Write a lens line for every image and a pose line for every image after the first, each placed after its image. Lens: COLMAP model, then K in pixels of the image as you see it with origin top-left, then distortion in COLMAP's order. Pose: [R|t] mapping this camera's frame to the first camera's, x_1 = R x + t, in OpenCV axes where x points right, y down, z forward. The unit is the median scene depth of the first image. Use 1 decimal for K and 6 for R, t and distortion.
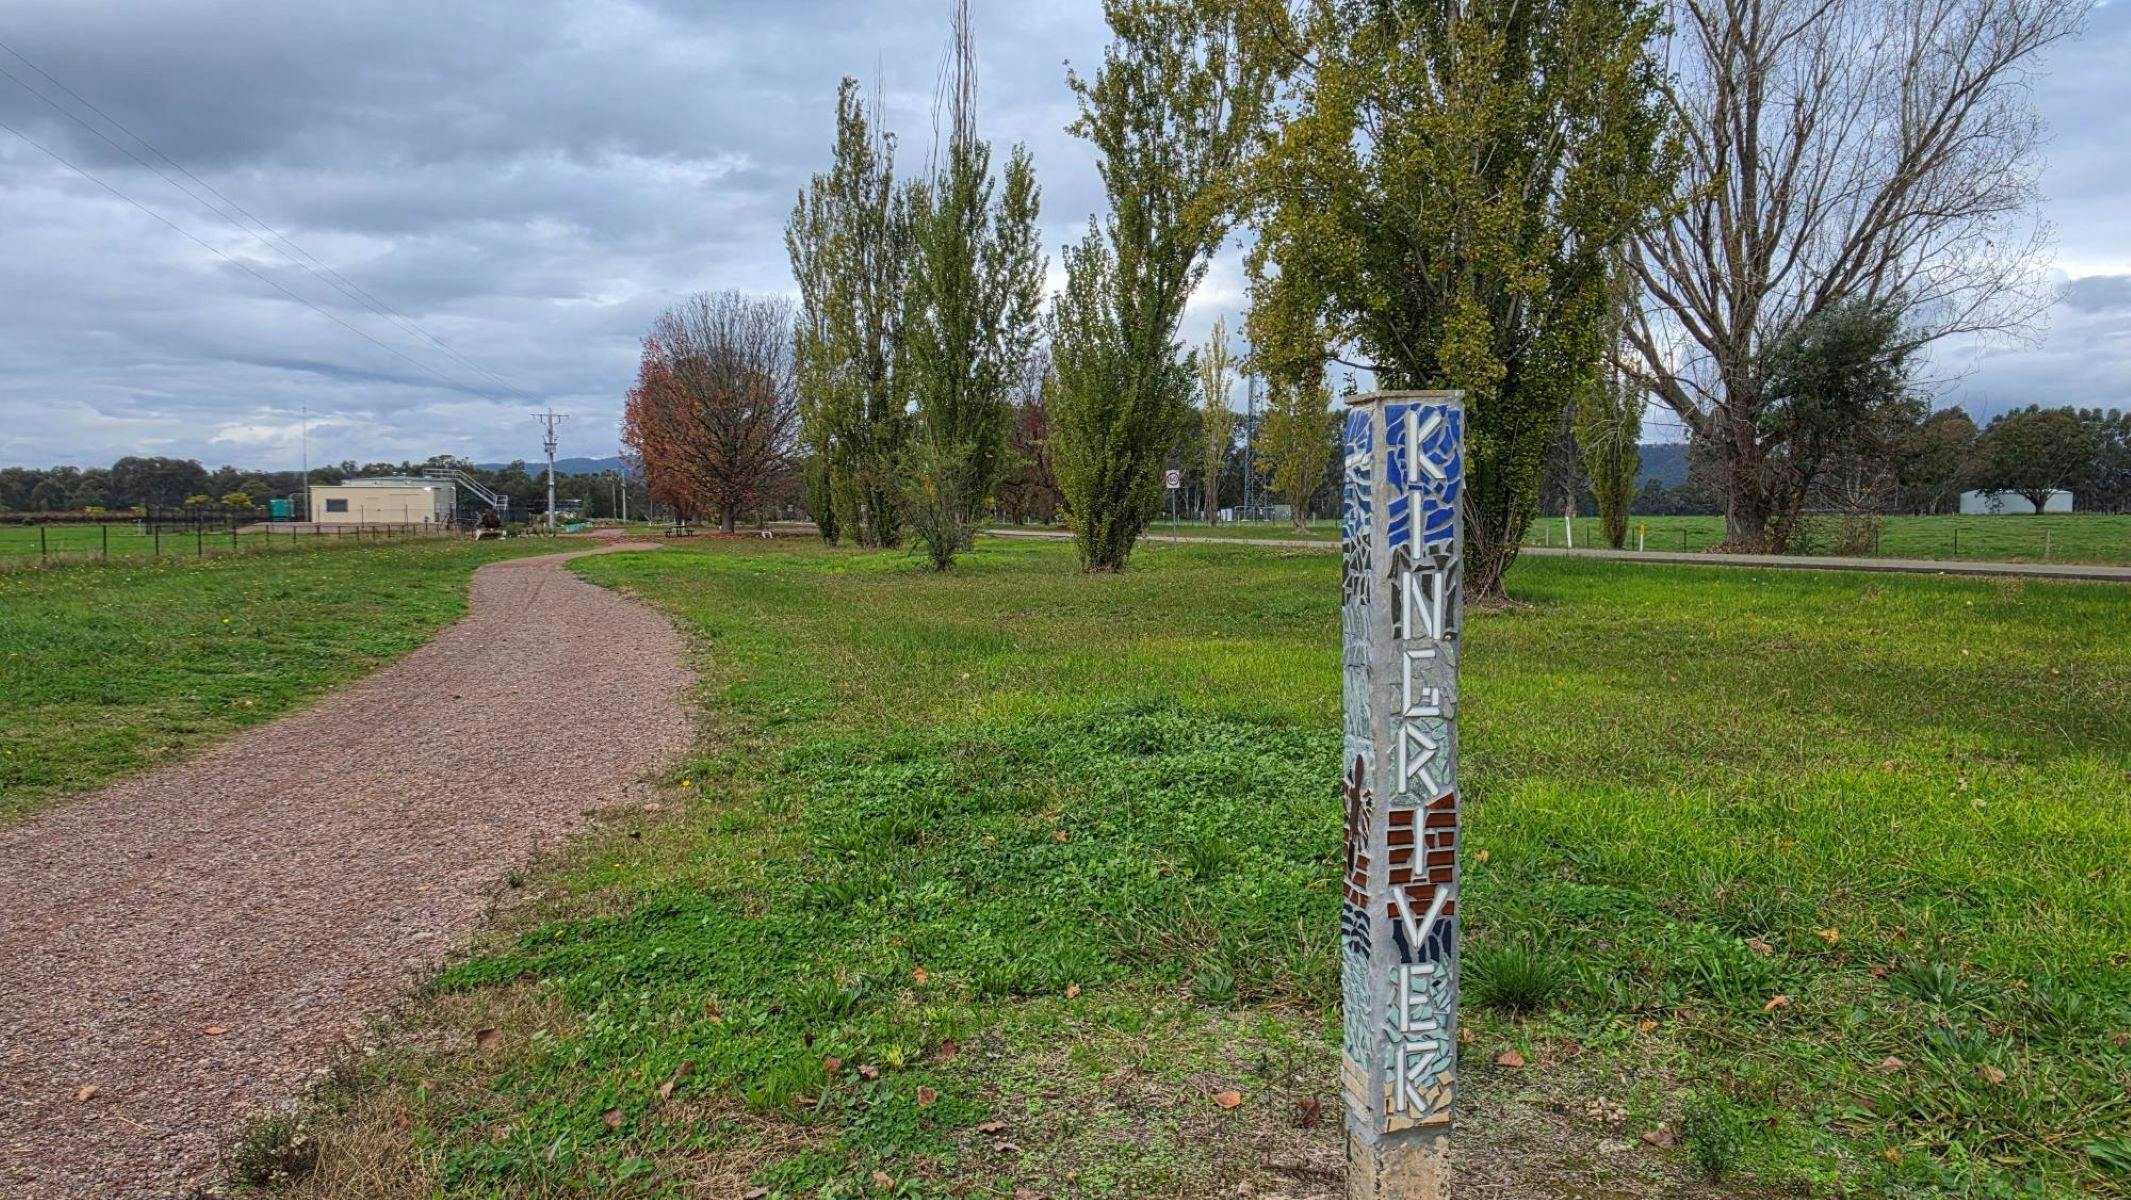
lens RADIAL K [[1444.9, 0, 1065.5], [0, 1444.9, 600.0], [0, 0, 1]] dist [0.000202, 0.001421]
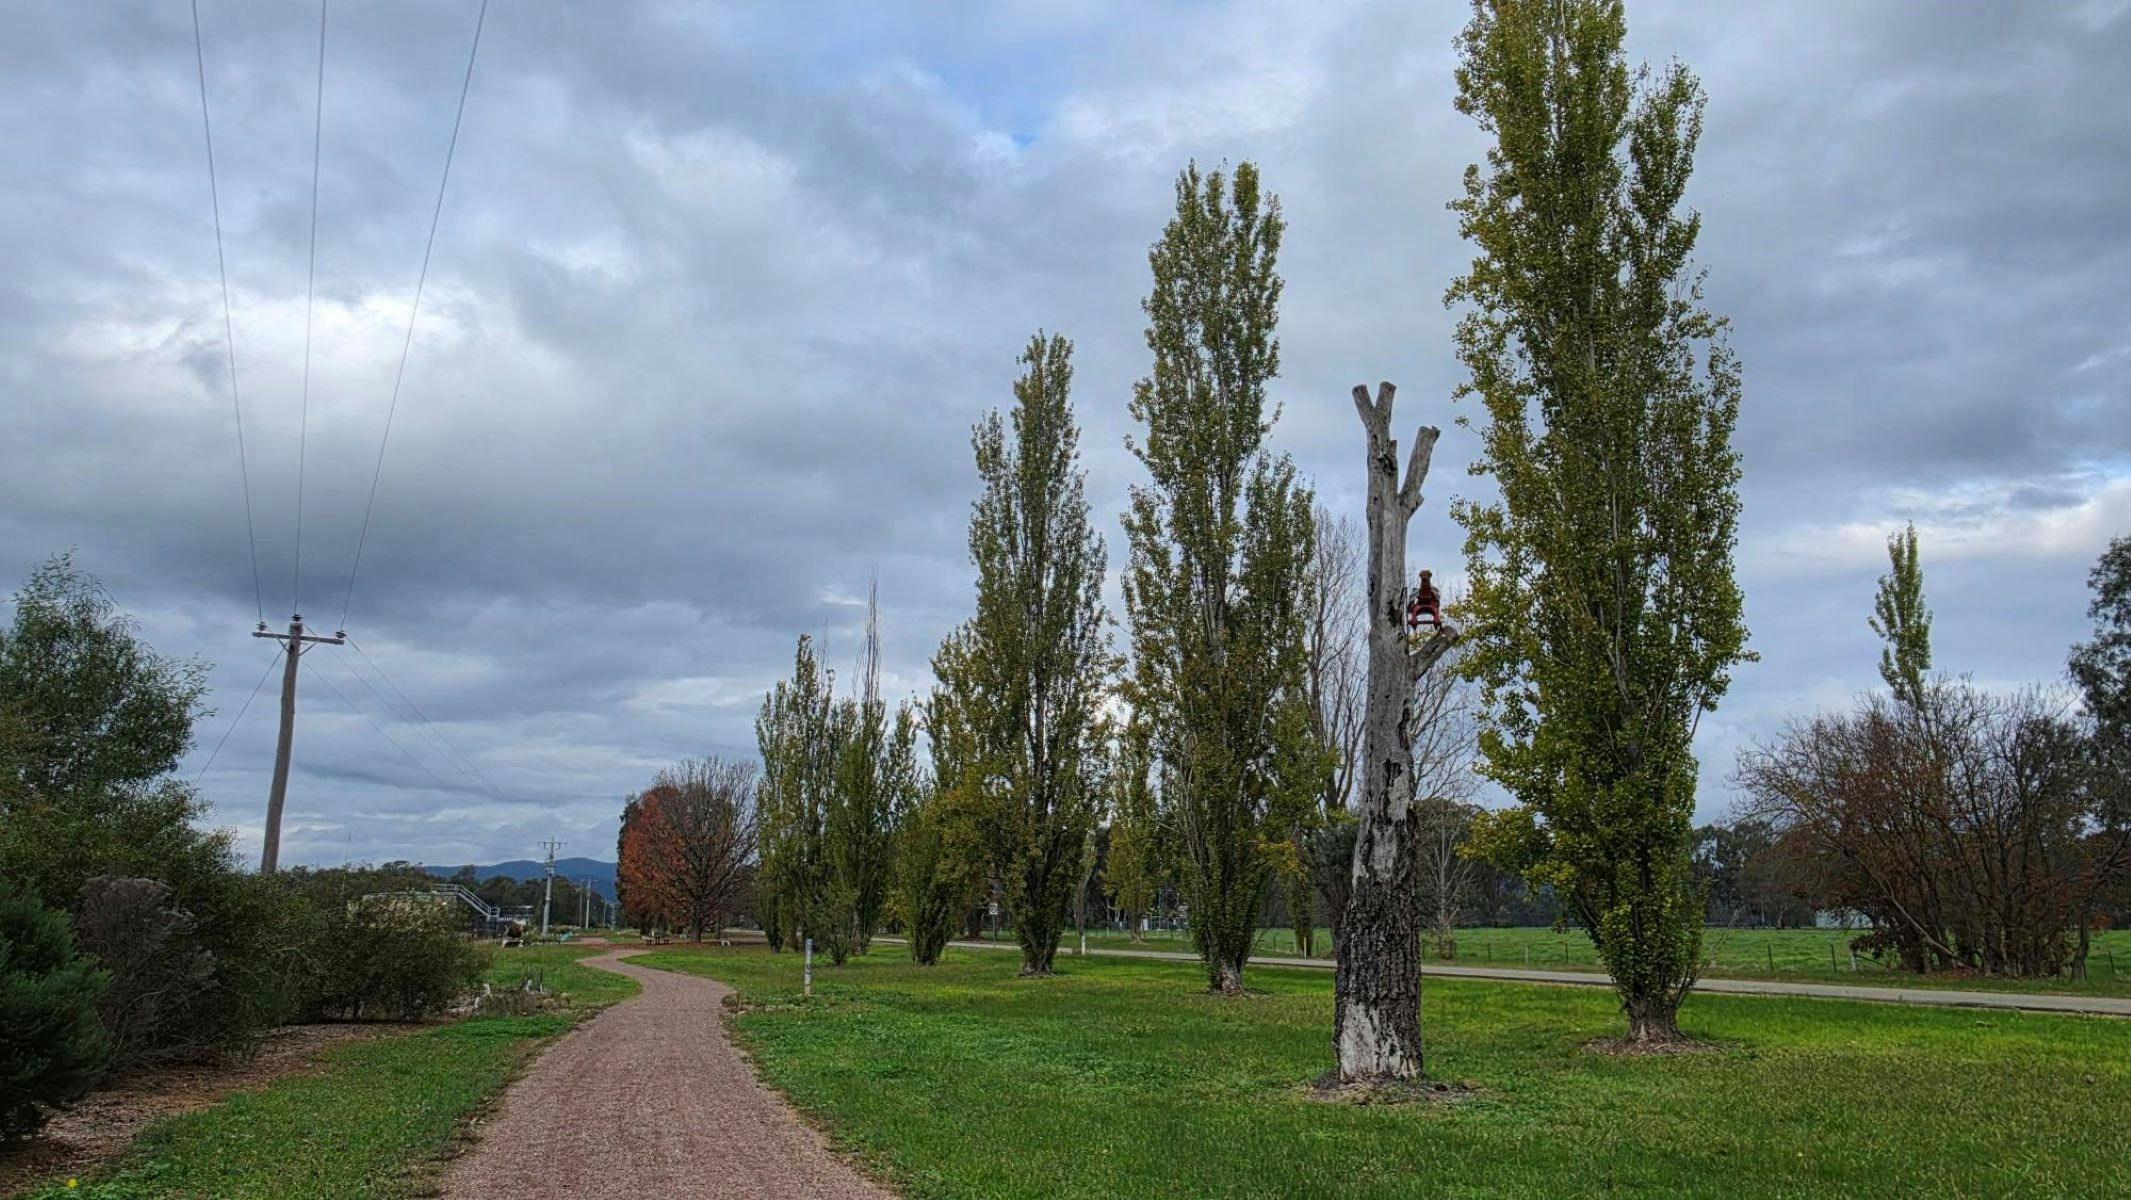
lens RADIAL K [[1444.9, 0, 1065.5], [0, 1444.9, 600.0], [0, 0, 1]] dist [0.000202, 0.001421]
pose [[0.999531, 0.010411, 0.028806, 0.078766], [-0.002090, 0.961451, -0.274968, 0.019967], [-0.030559, 0.274779, 0.961022, -0.473323]]
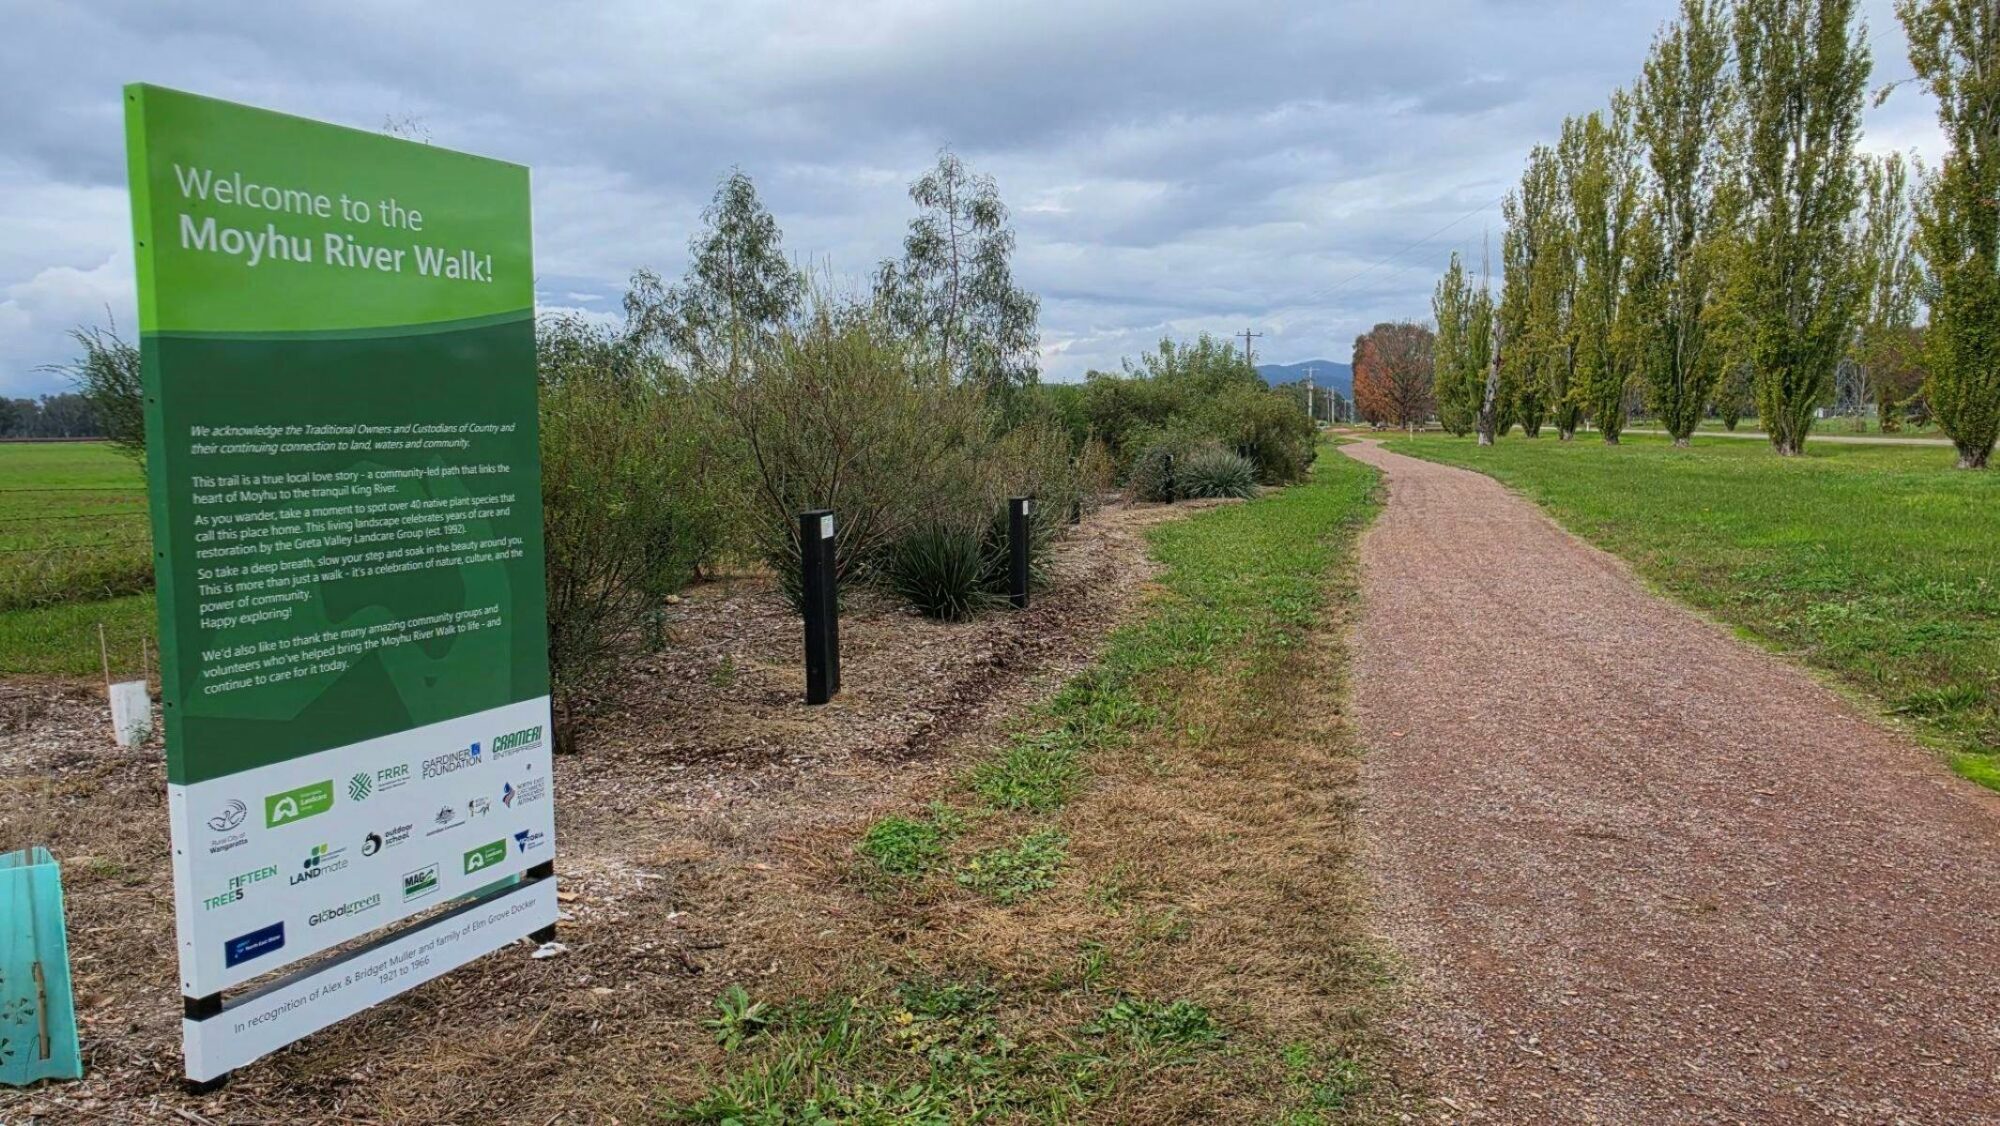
lens RADIAL K [[1347.4, 0, 1000.0], [0, 1347.4, 563.0], [0, 0, 1]] dist [0.059486, 0.000504]
pose [[0.867807, 0.044161, -0.494936, 0.369821], [-0.019655, 0.998314, 0.054612, 0.077501], [0.496513, -0.037665, 0.867212, -1.526072]]
